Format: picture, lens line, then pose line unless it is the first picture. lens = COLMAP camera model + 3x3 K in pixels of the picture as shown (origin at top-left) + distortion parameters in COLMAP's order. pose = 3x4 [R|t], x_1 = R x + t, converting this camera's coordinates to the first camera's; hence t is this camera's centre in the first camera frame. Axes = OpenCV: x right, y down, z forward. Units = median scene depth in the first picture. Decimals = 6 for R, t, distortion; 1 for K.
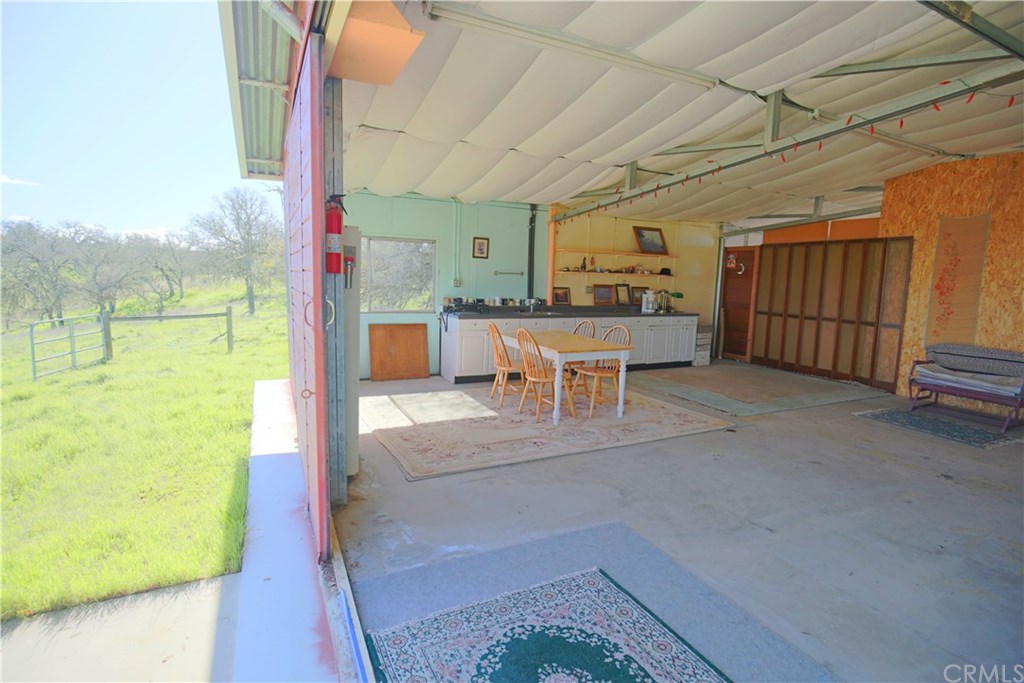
lens RADIAL K [[497.5, 0, 511.8], [0, 497.5, 345.5], [0, 0, 1]] dist [-0.033715, 0.004363]
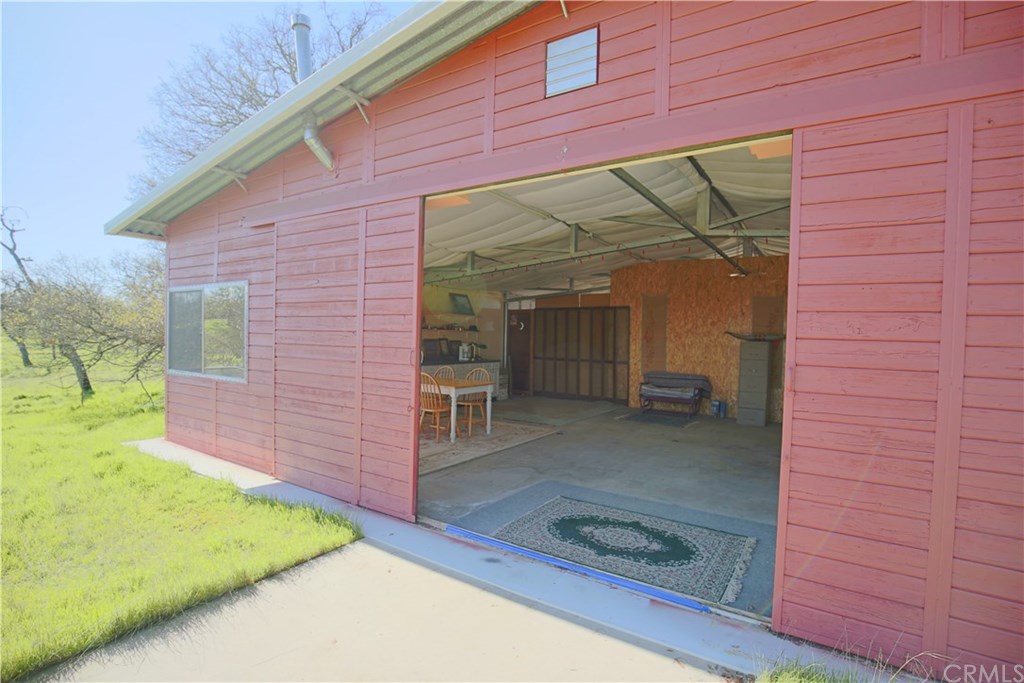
lens RADIAL K [[497.5, 0, 507.4], [0, 497.5, 342.2], [0, 0, 1]] dist [-0.033715, 0.004363]
pose [[0.868495, -0.014322, 0.495492, -0.306495], [0.071271, 0.992805, -0.096227, 0.020256], [-0.490548, 0.118887, 0.863266, -0.183071]]
